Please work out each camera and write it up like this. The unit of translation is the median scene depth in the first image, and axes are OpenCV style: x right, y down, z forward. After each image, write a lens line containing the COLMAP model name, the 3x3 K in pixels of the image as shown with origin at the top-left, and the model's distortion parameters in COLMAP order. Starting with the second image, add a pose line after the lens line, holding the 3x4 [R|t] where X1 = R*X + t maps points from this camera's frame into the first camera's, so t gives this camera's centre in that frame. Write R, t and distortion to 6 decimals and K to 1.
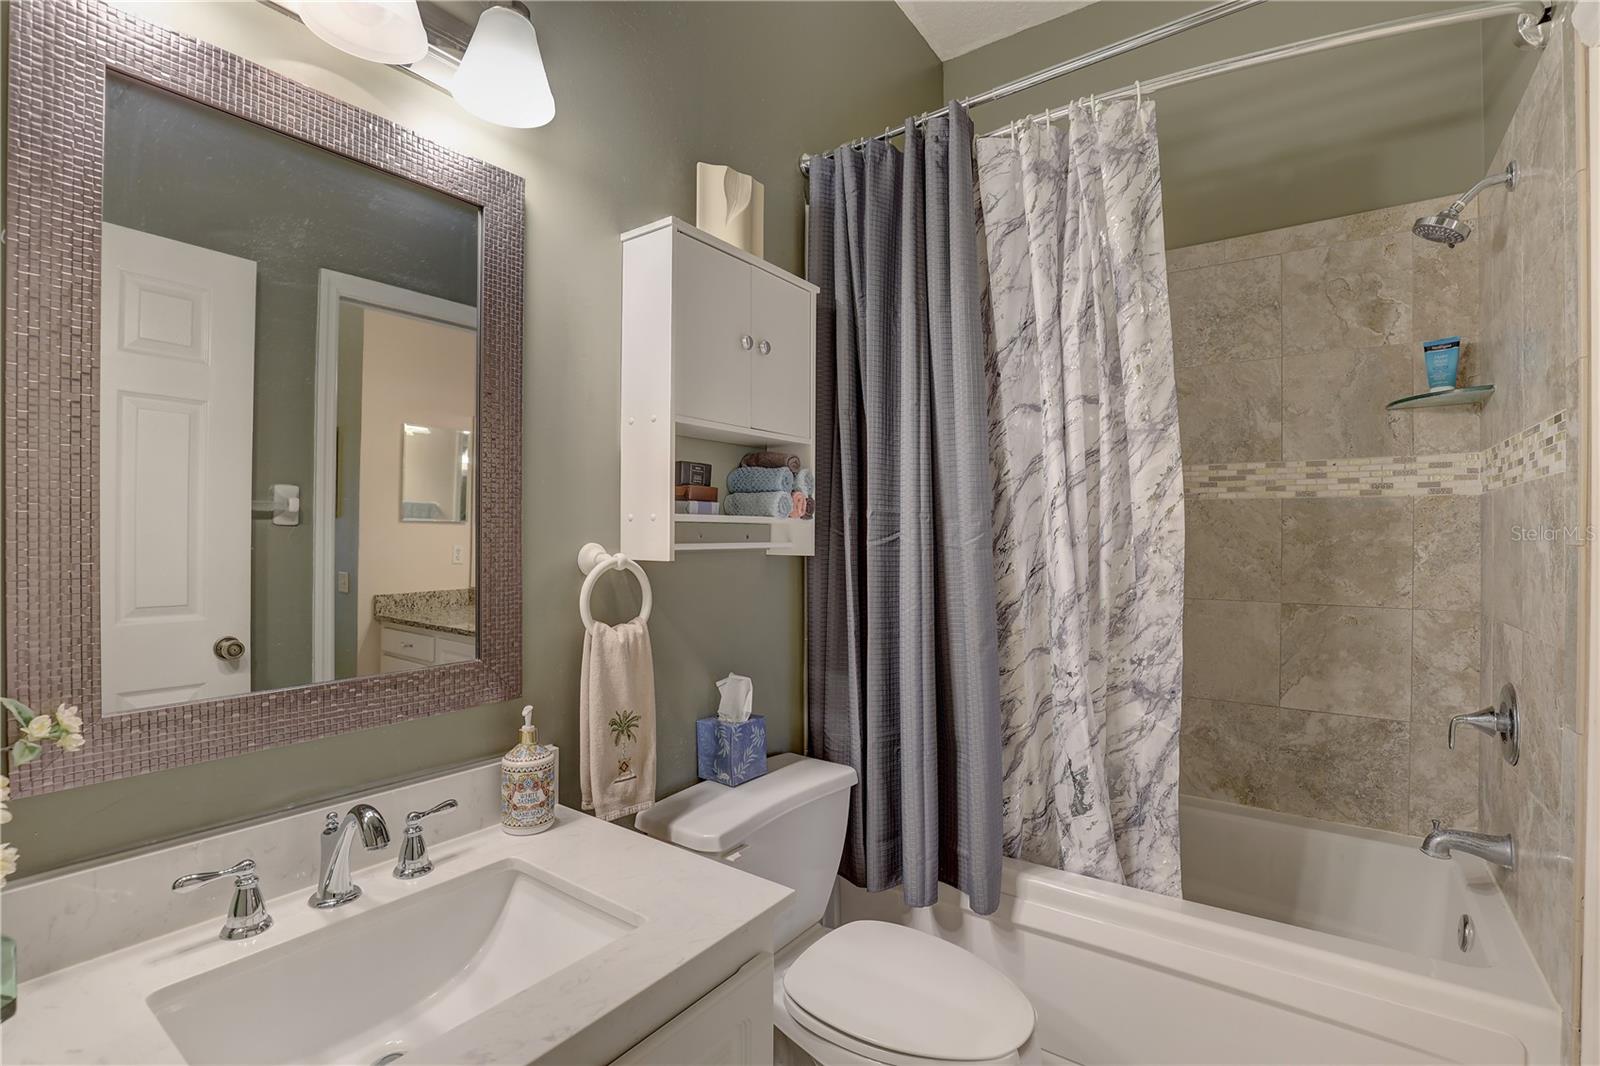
lens RADIAL K [[729.6, 0, 809.4], [0, 729.6, 537.8], [0, 0, 1]] dist [-0.037204, 0.007189]
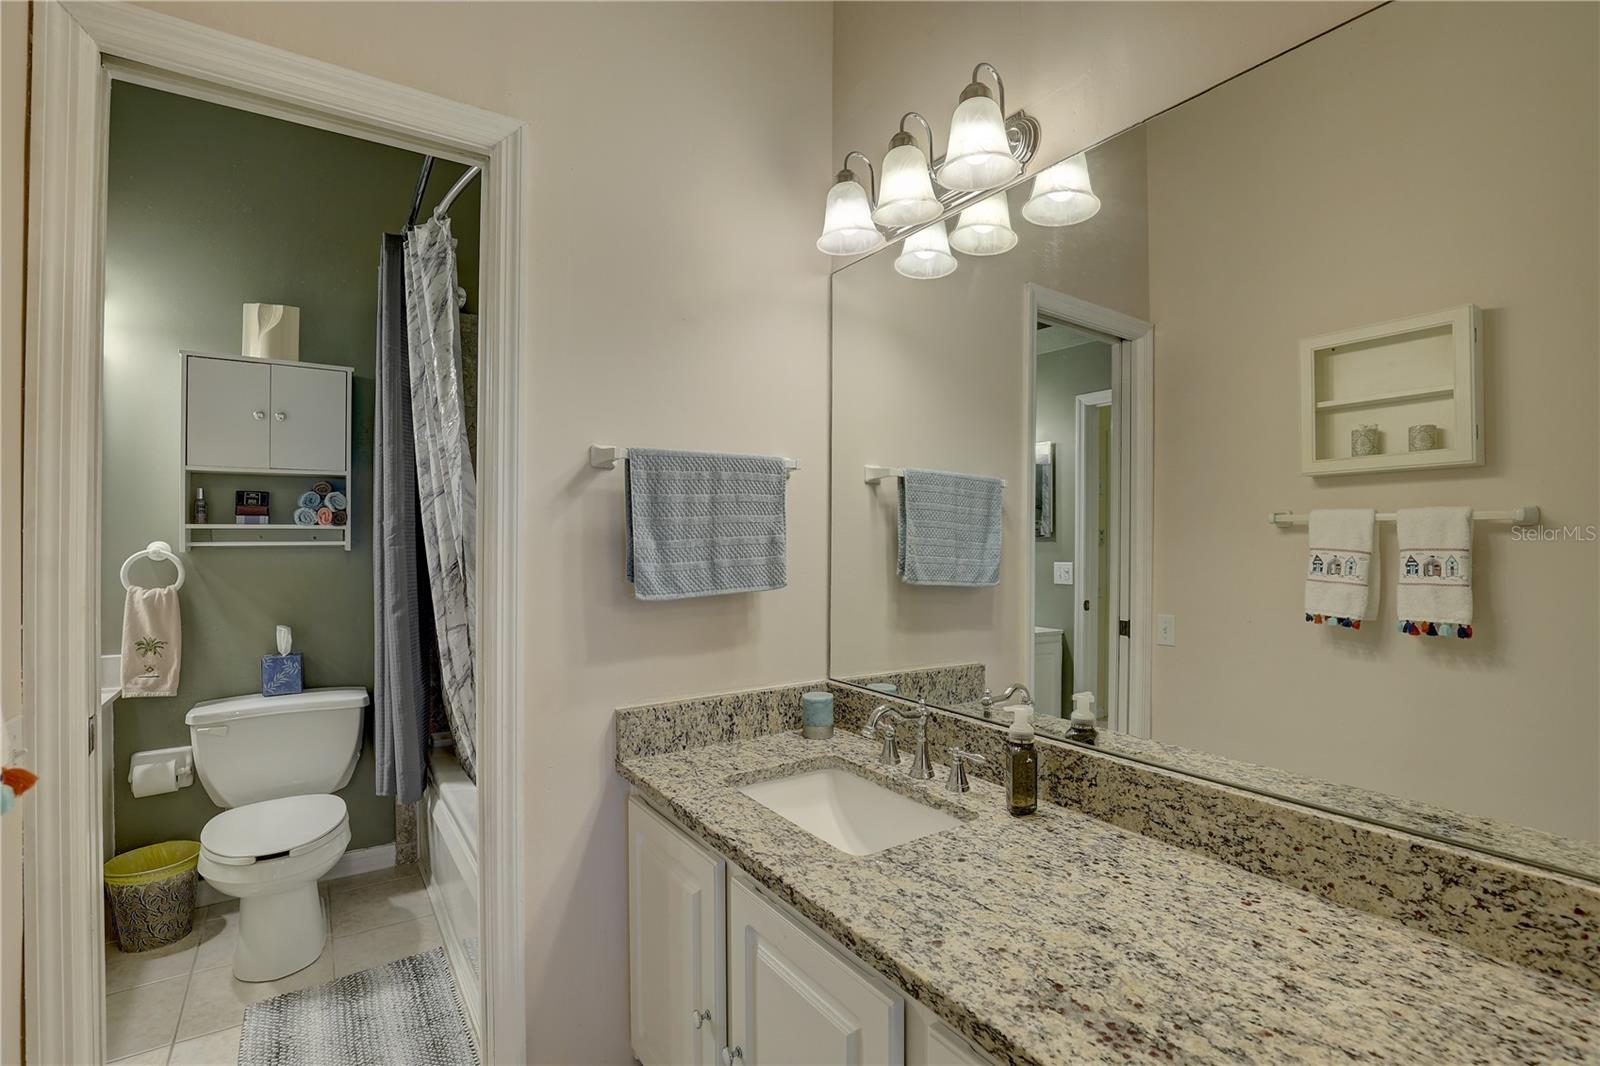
lens RADIAL K [[729.6, 0, 809.4], [0, 729.6, 537.8], [0, 0, 1]] dist [-0.037204, 0.007189]
pose [[0.940965, -0.003473, -0.338486, 1.600687], [0.002371, 0.999990, -0.003670, 0.007317], [0.338495, 0.002651, 0.940964, -0.060079]]
